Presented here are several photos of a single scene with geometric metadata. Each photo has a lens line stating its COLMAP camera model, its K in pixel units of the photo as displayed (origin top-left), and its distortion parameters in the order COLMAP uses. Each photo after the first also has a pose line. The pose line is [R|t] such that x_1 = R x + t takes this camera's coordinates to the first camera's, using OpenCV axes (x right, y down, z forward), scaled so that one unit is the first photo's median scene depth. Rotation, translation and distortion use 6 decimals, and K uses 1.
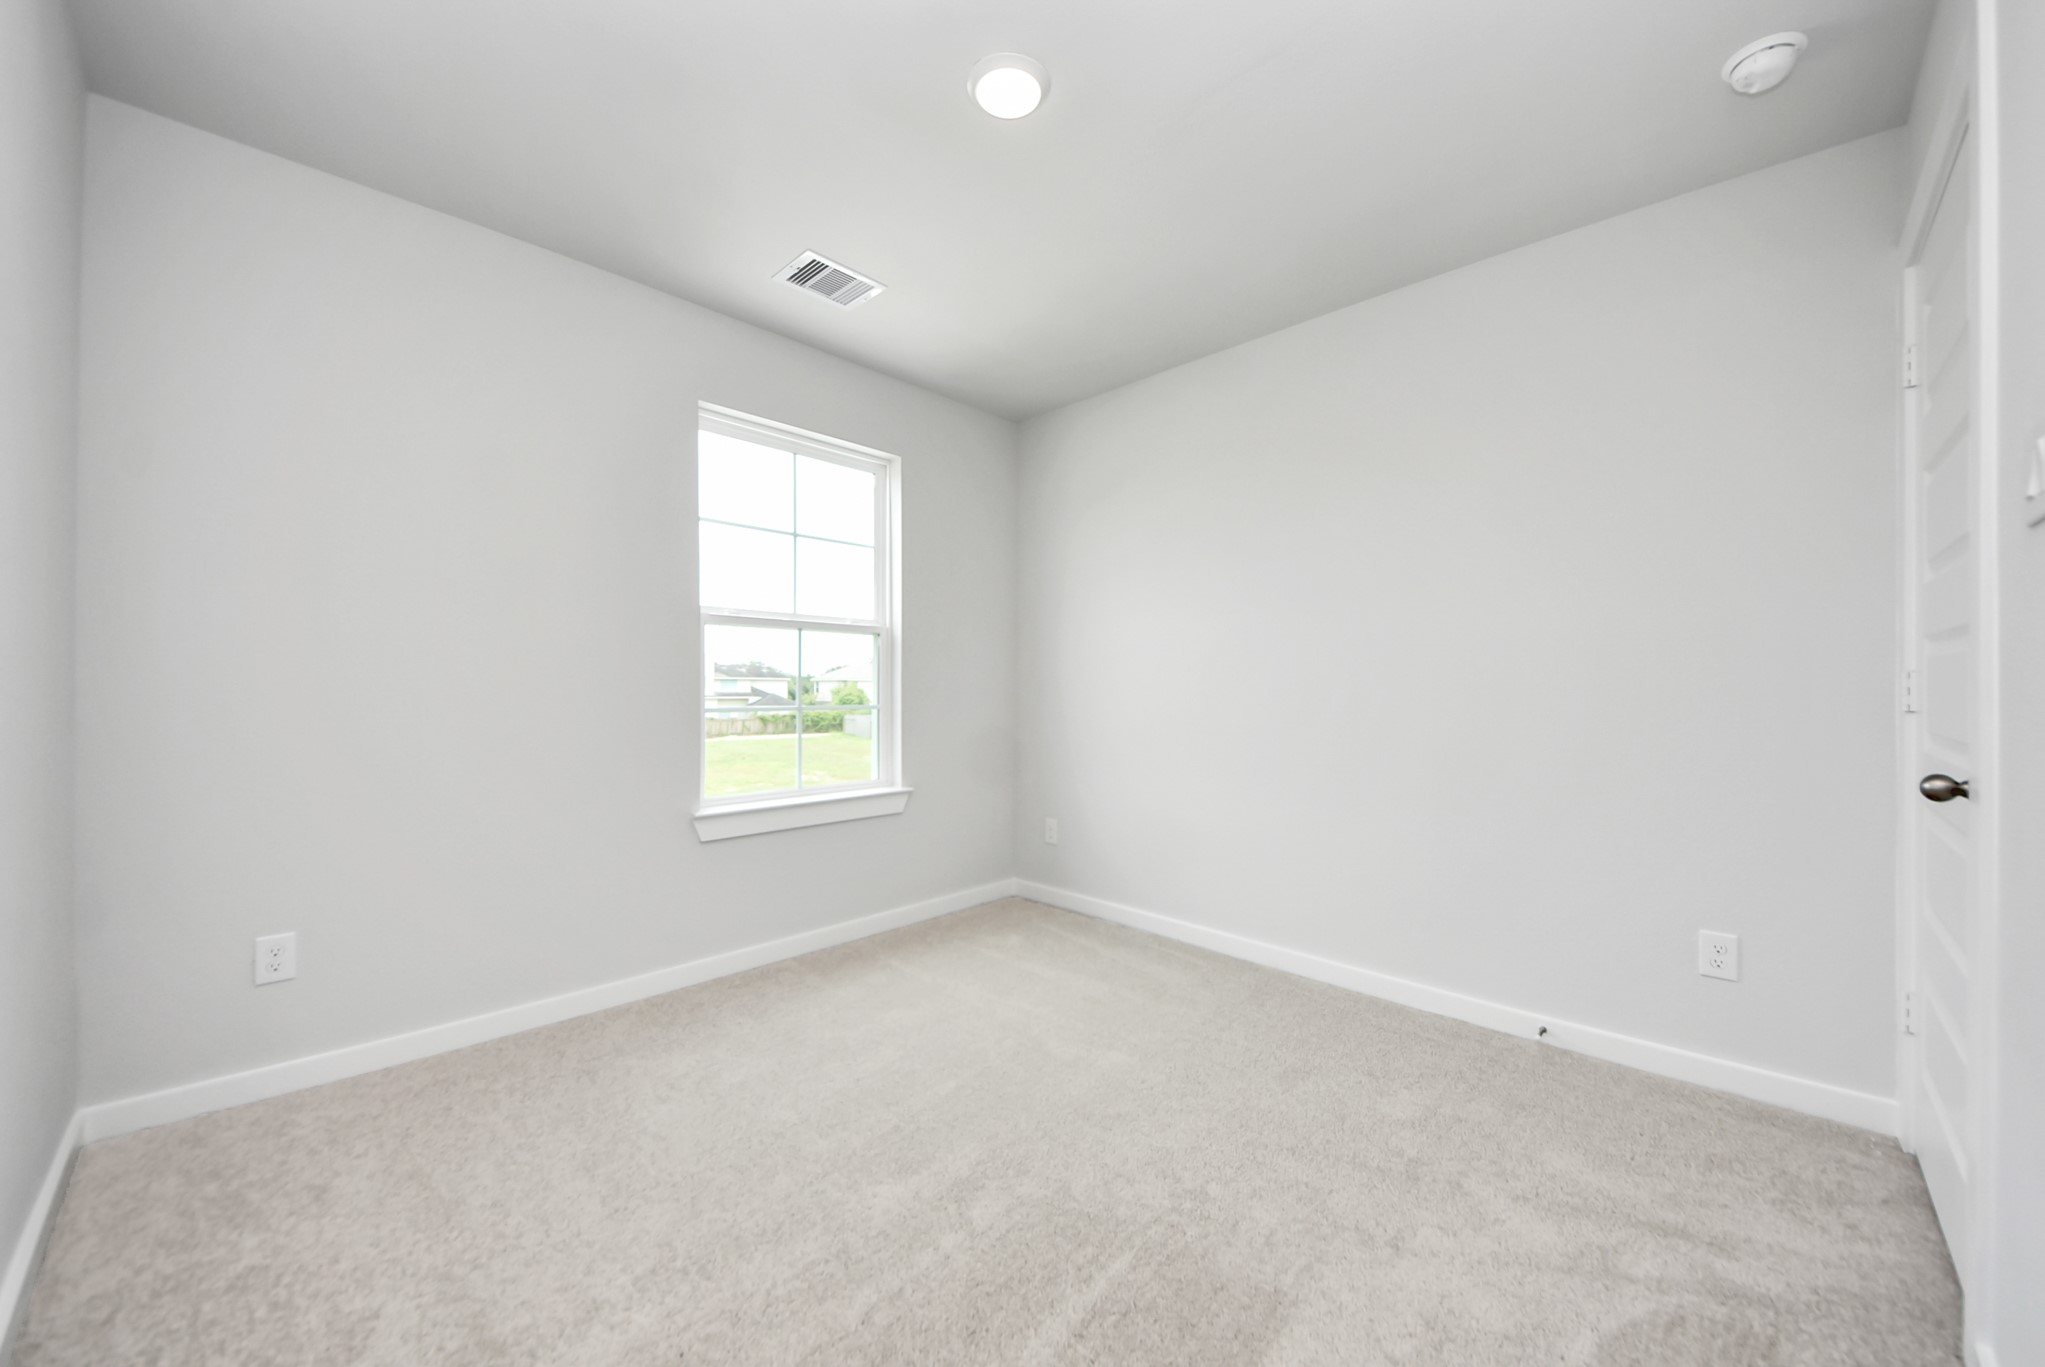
lens RADIAL K [[754.7, 0, 1021.7], [0, 754.7, 696.9], [0, 0, 1]] dist [0.000501, -0.000104]
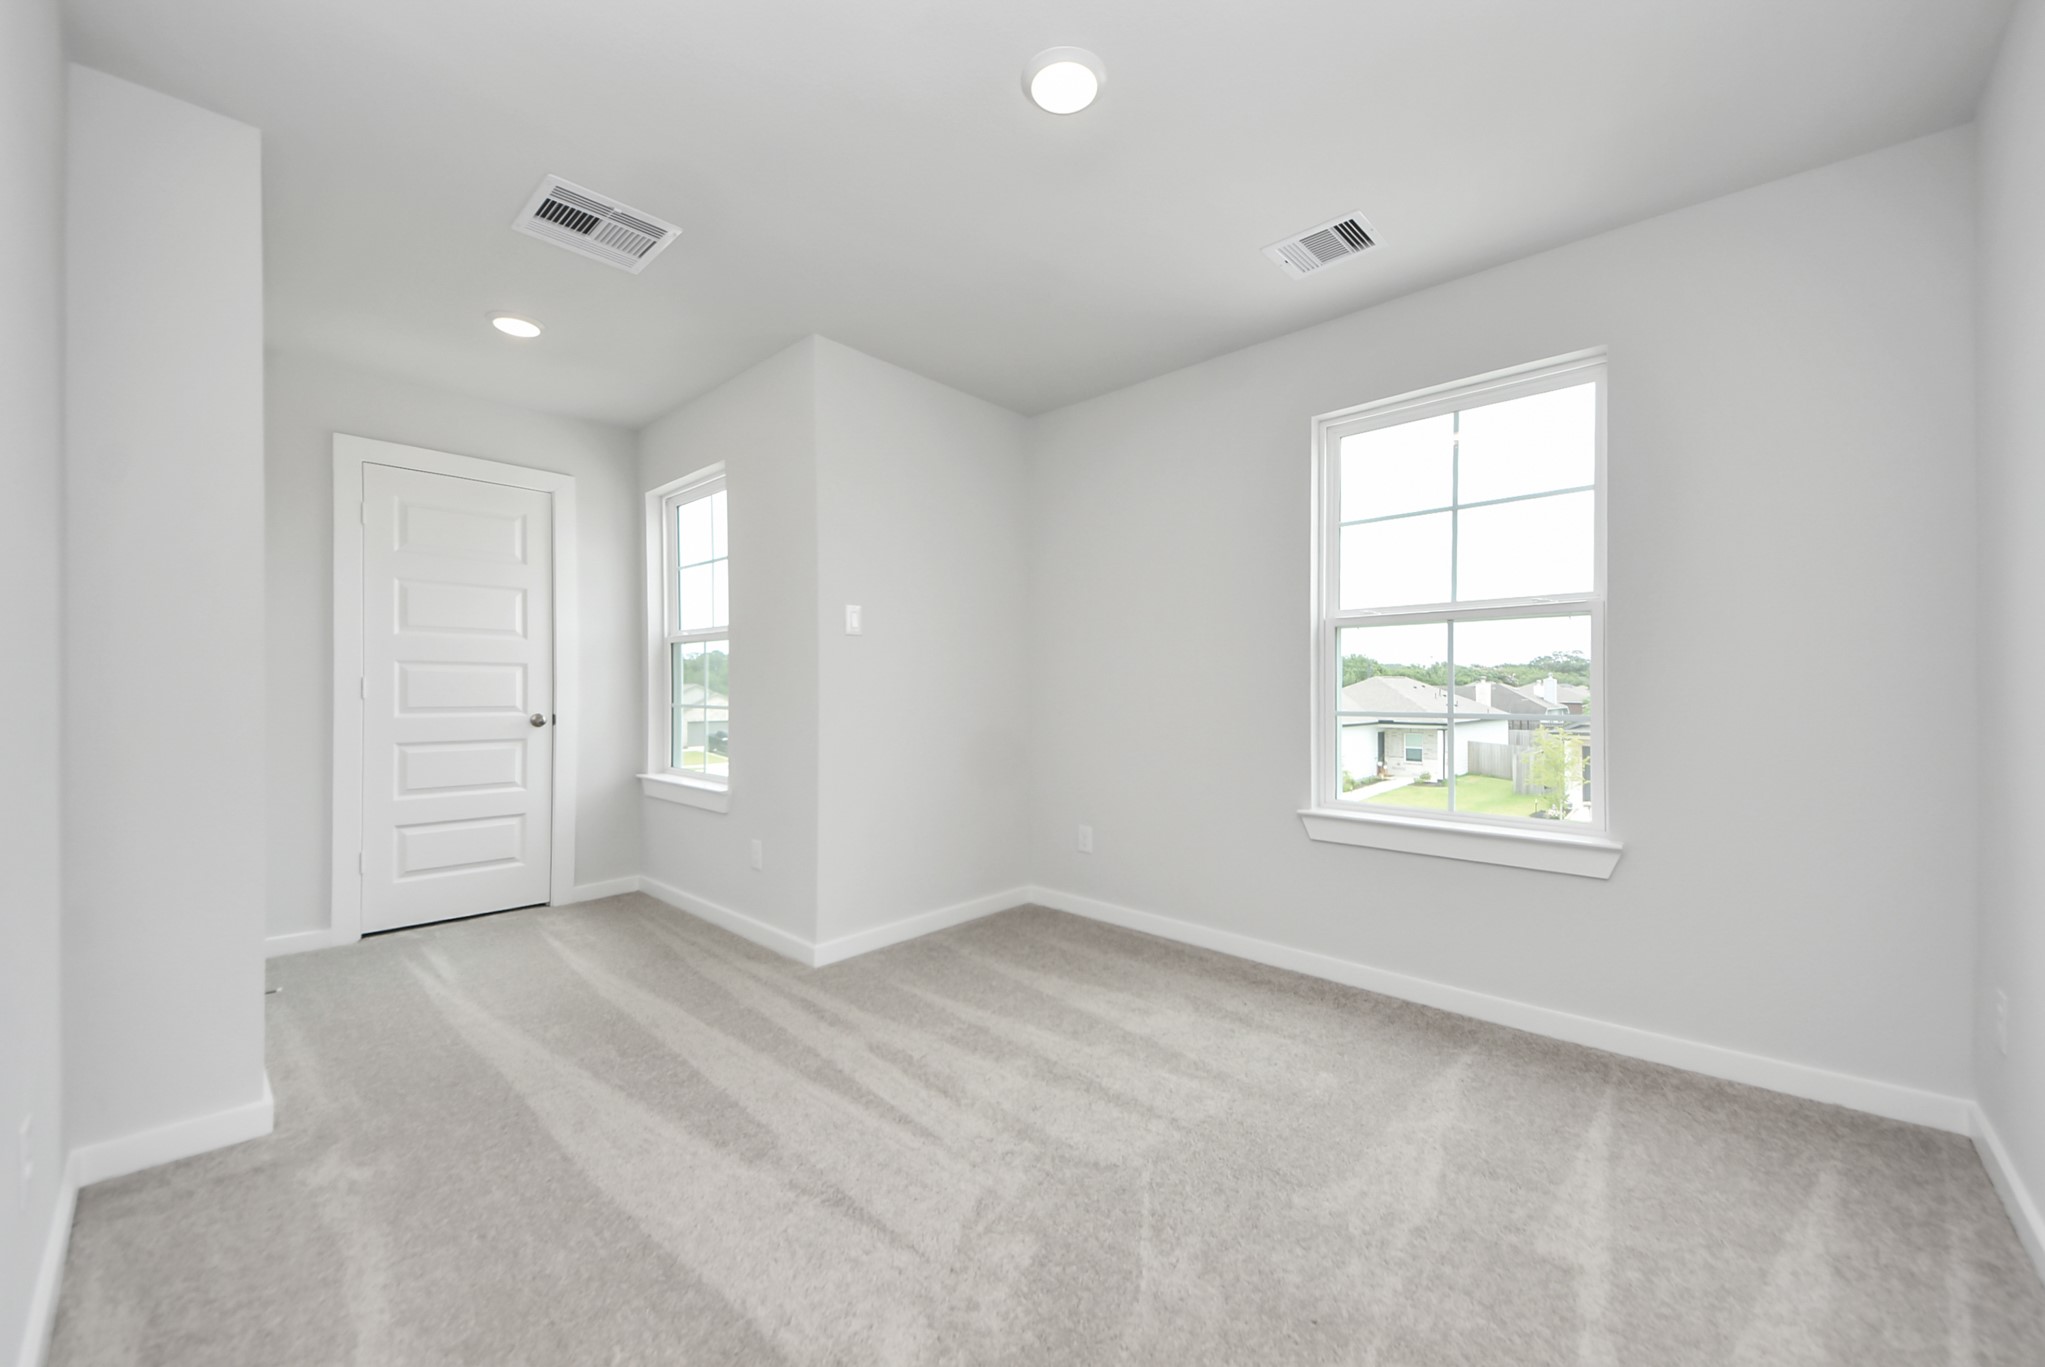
lens RADIAL K [[751.4, 0, 1040.3], [0, 751.4, 693.8], [0, 0, 1]] dist [0.005972, -0.009671]
pose [[0.040856, 0.003585, -0.999159, 0.468340], [-0.011453, 0.999930, 0.003120, -0.005726], [0.999099, 0.011316, 0.040894, 0.462133]]
